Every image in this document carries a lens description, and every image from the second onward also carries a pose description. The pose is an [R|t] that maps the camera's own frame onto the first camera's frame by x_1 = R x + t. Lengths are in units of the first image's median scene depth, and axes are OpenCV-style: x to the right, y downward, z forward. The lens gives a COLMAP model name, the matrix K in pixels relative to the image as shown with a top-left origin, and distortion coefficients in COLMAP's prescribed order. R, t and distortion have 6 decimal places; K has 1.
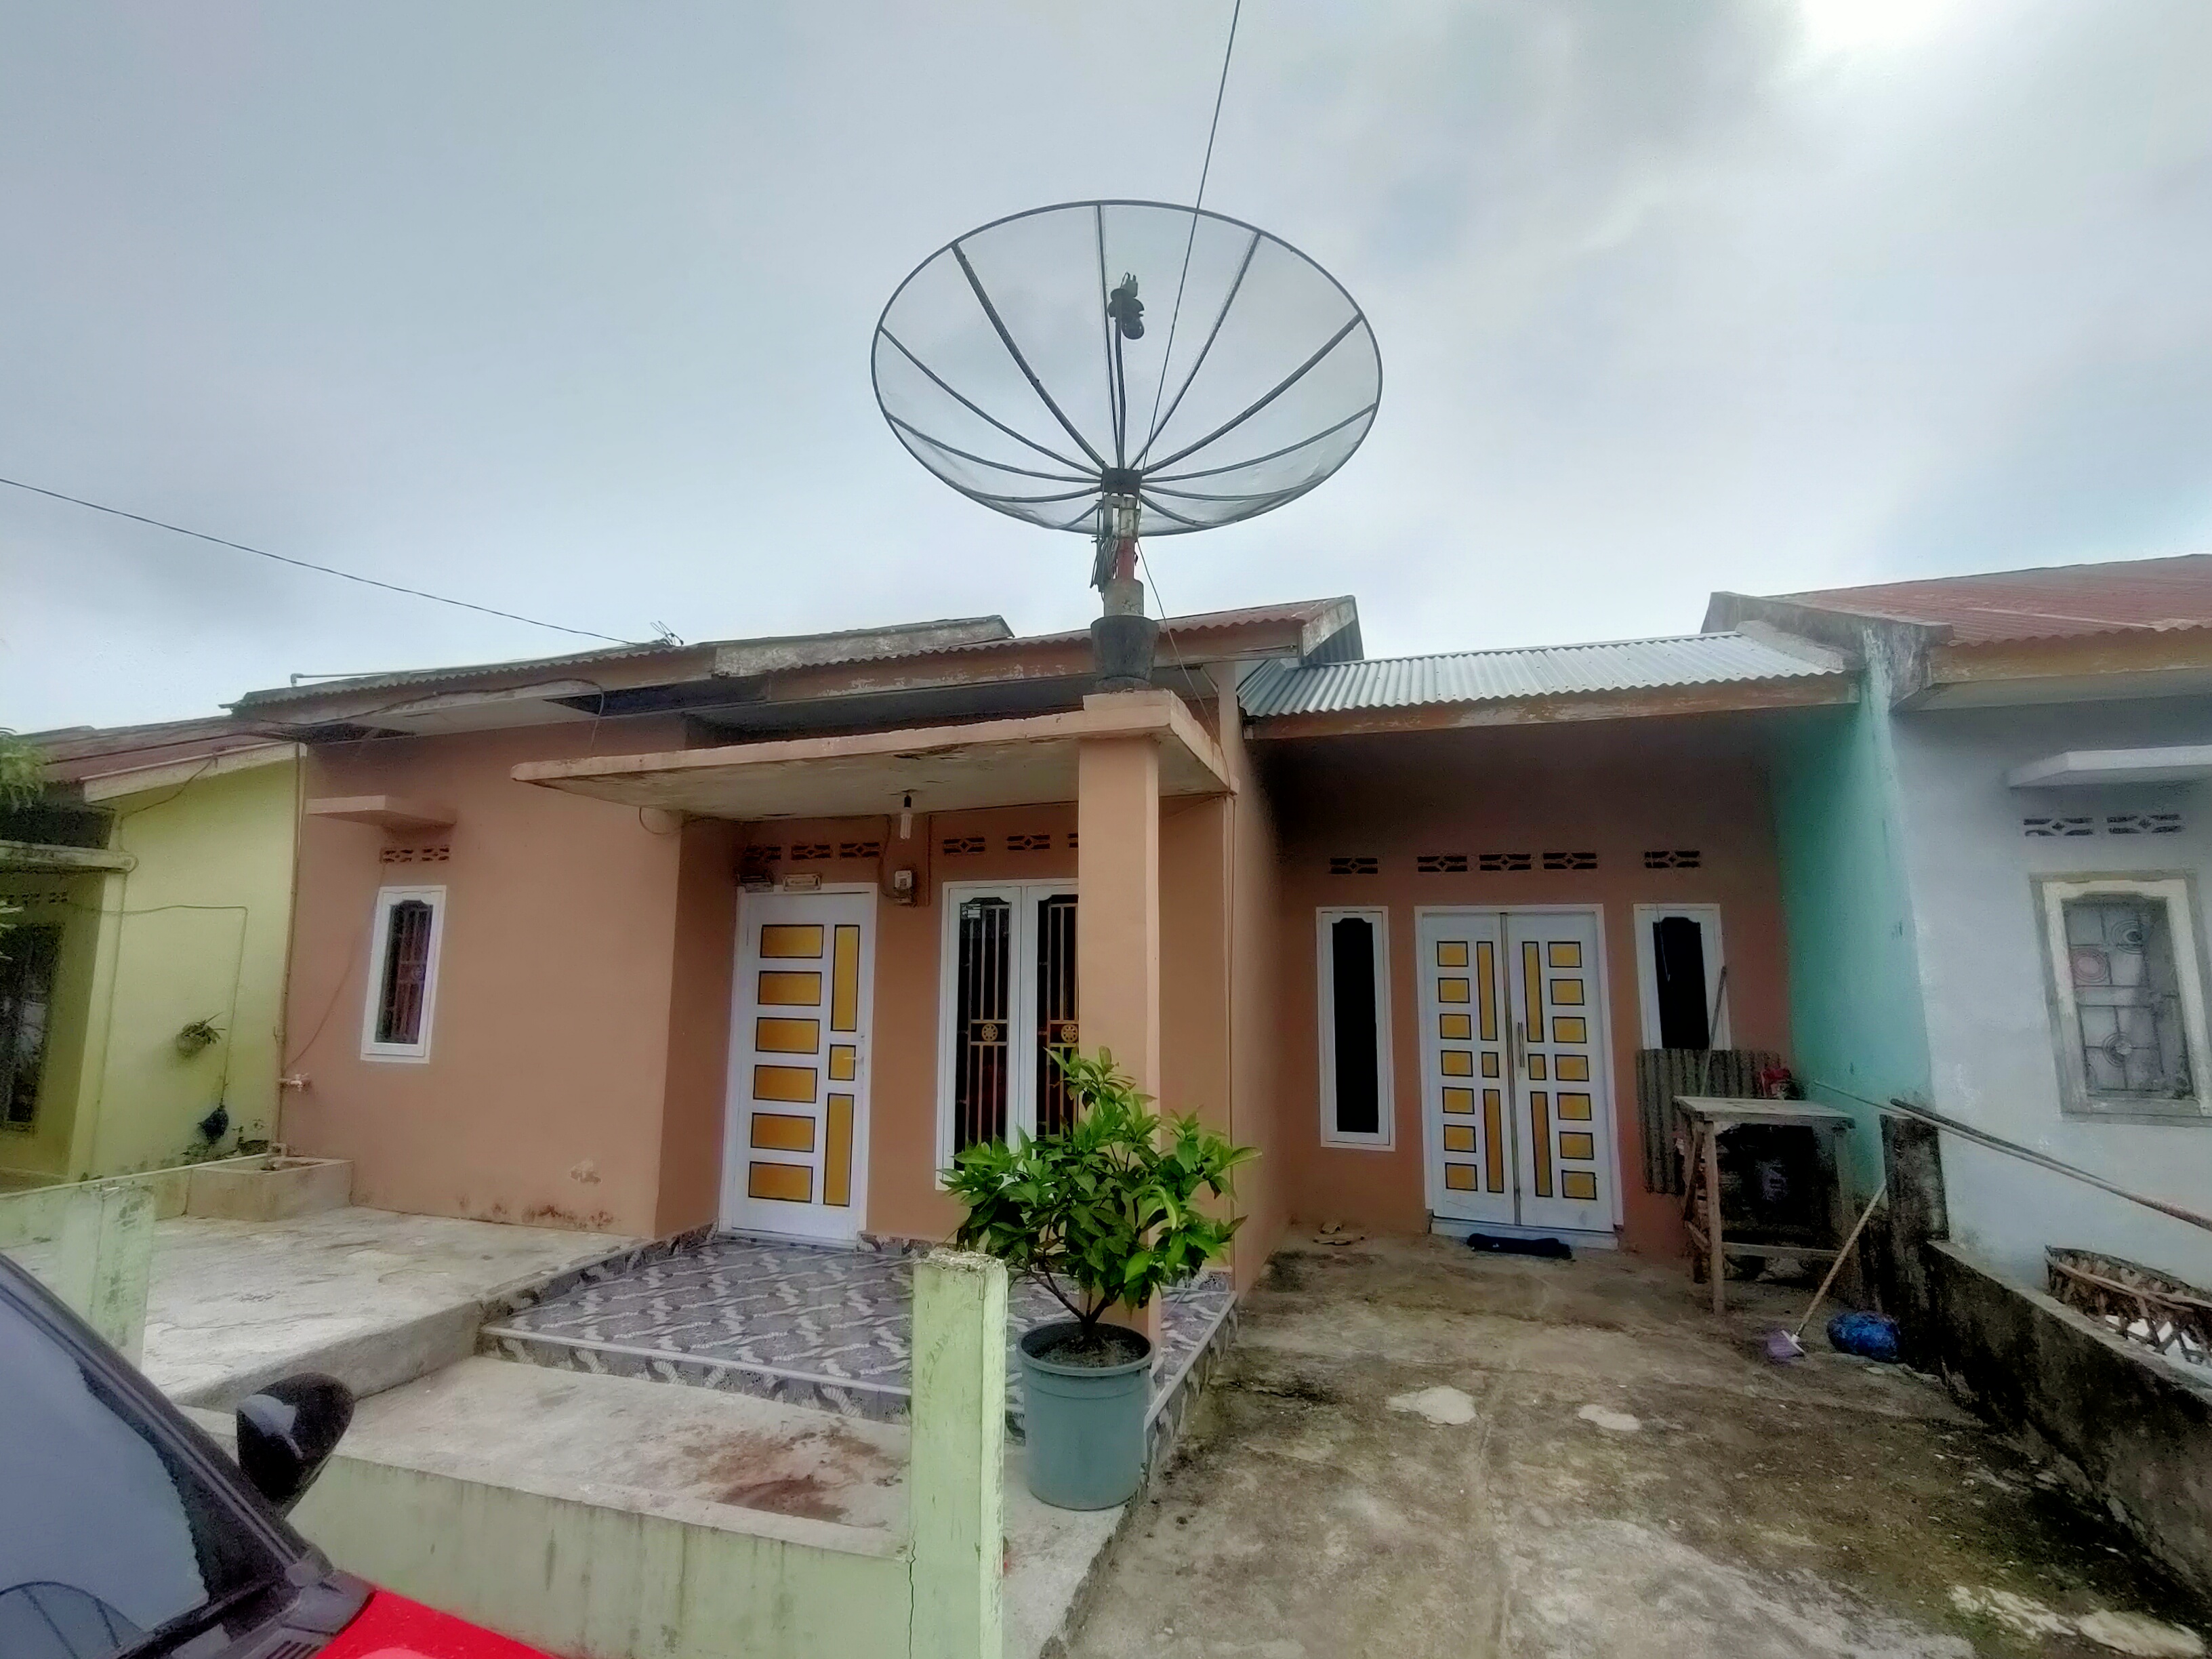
lens RADIAL K [[1012.0, 0, 1103.6], [0, 1012.0, 836.7], [0, 0, 1]] dist [0.012918, 0.000466]
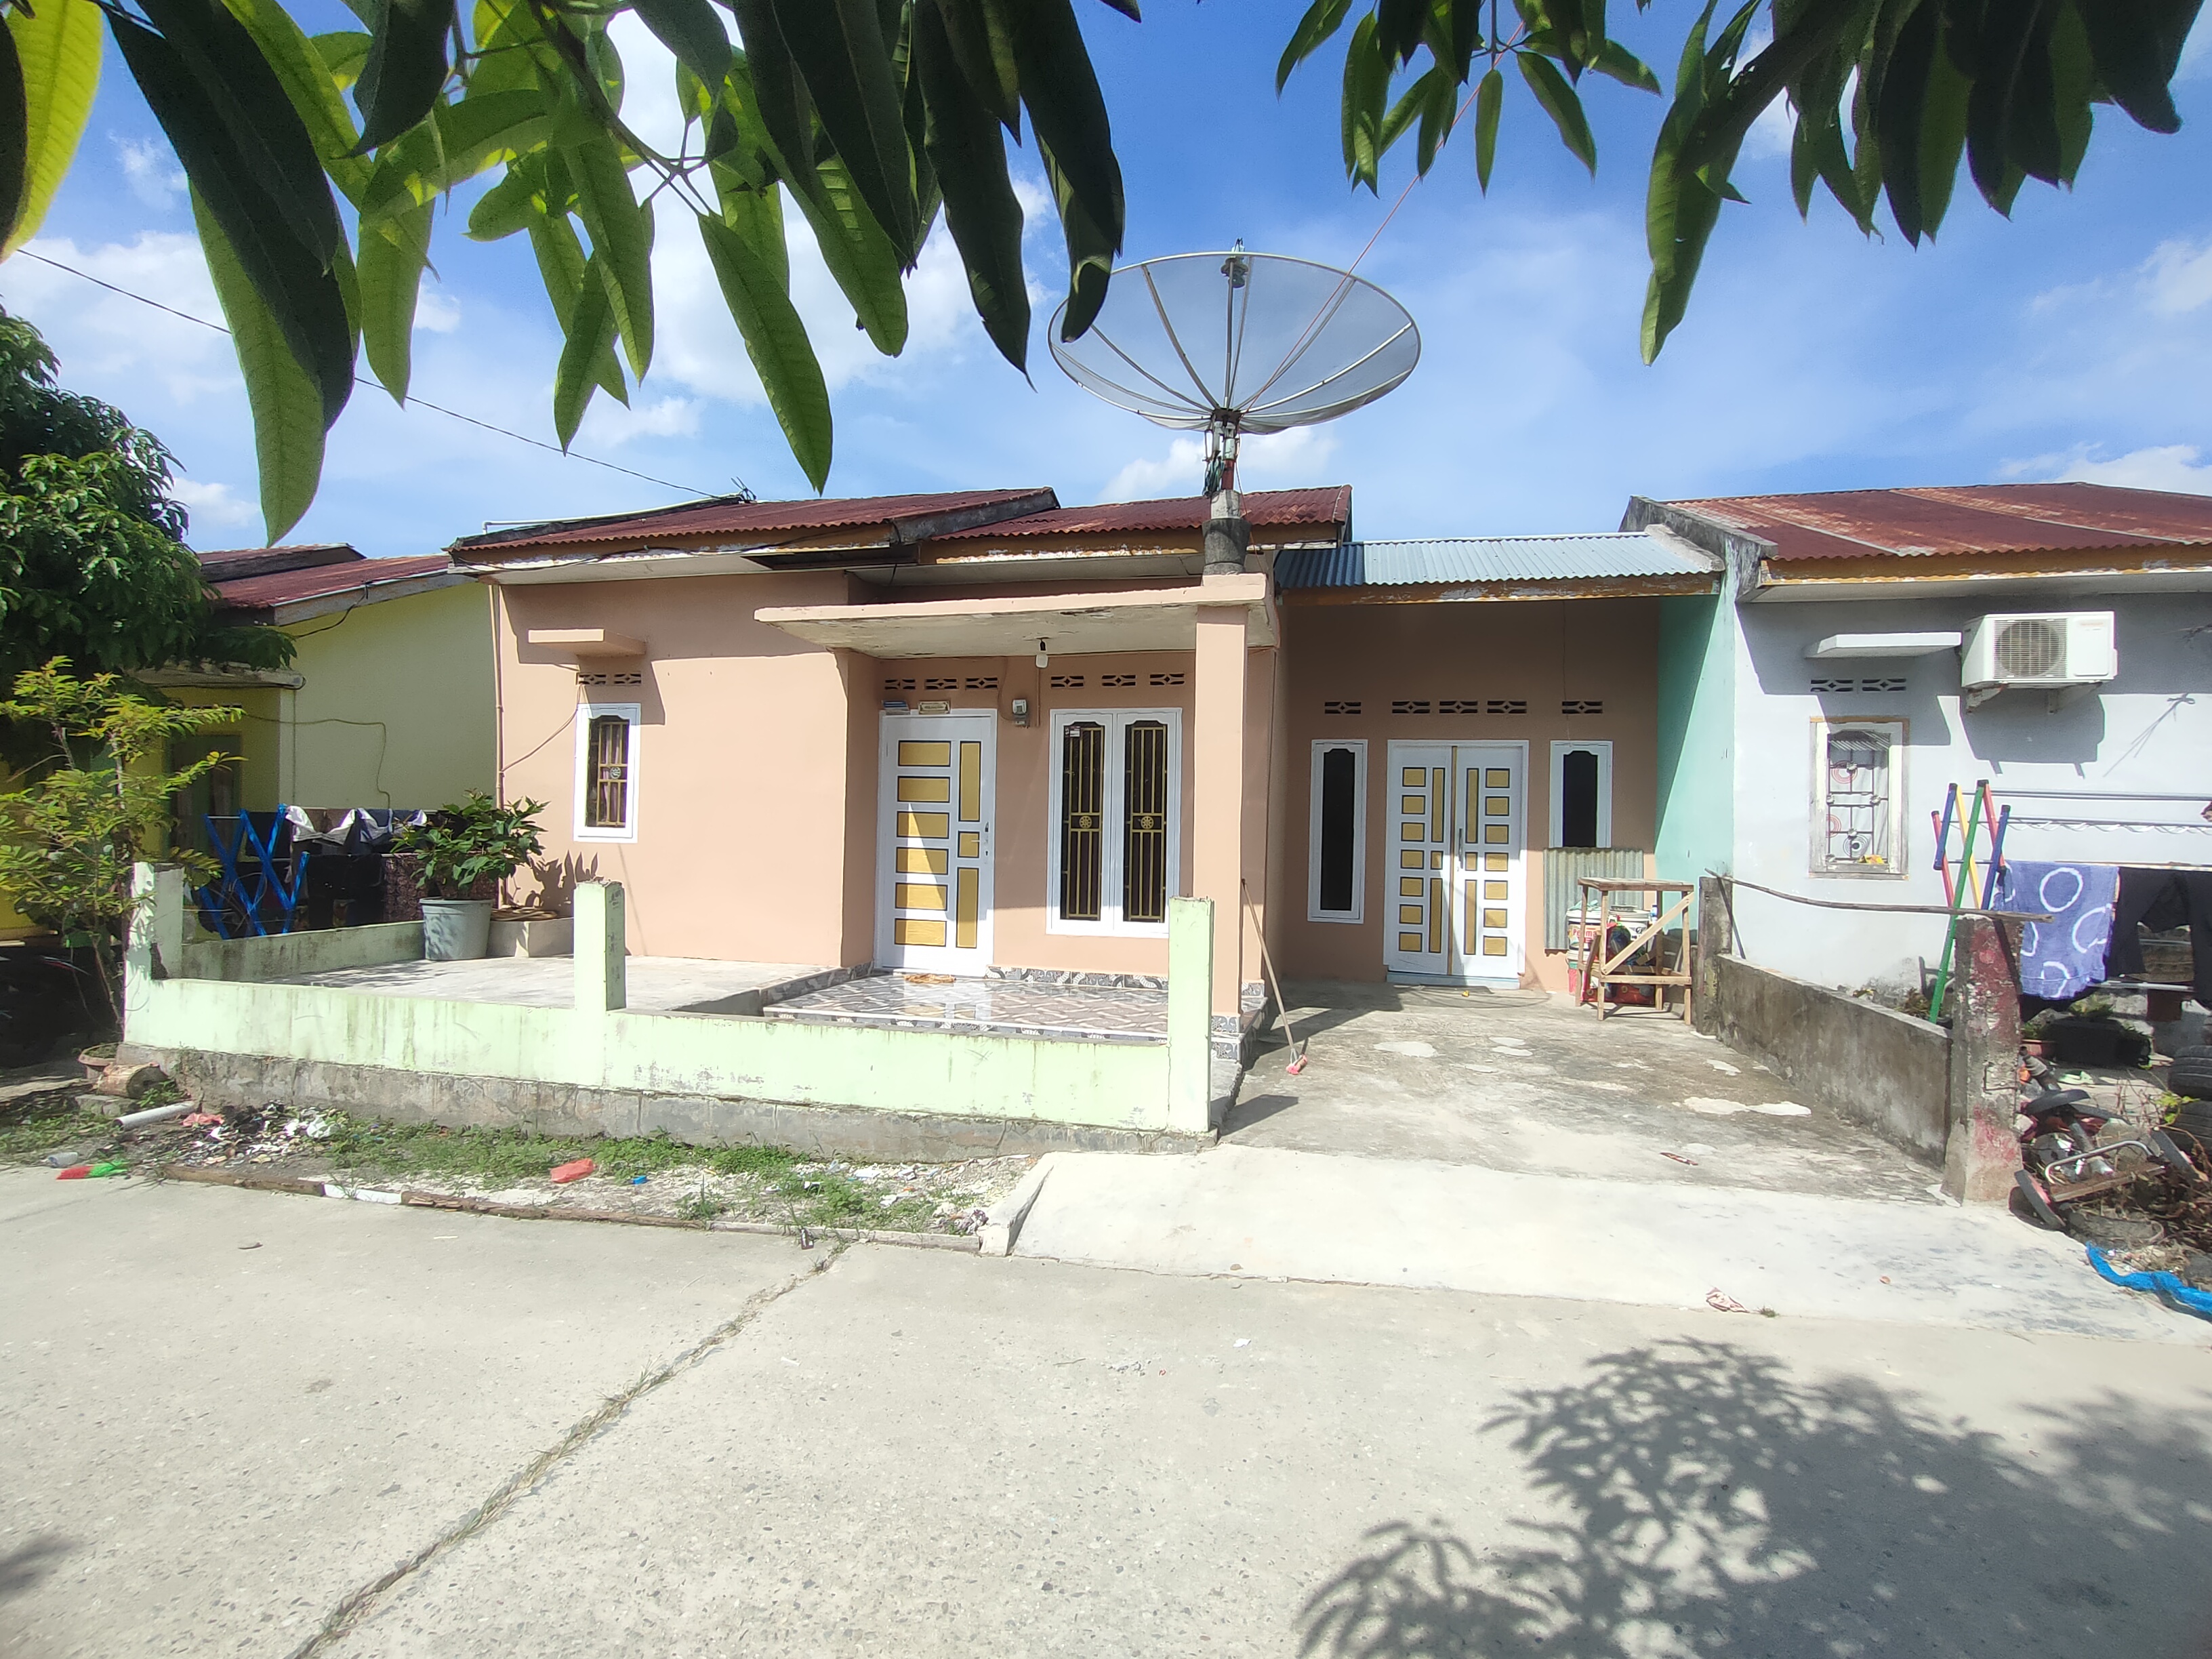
lens RADIAL K [[1012.0, 0, 1112.0], [0, 1012.0, 823.5], [0, 0, 1]] dist [0.012918, 0.000466]
pose [[0.996436, 0.015466, 0.082917, -0.184437], [-0.026132, 0.991282, 0.129143, 0.019947], [-0.080197, -0.130849, 0.988153, -0.325130]]
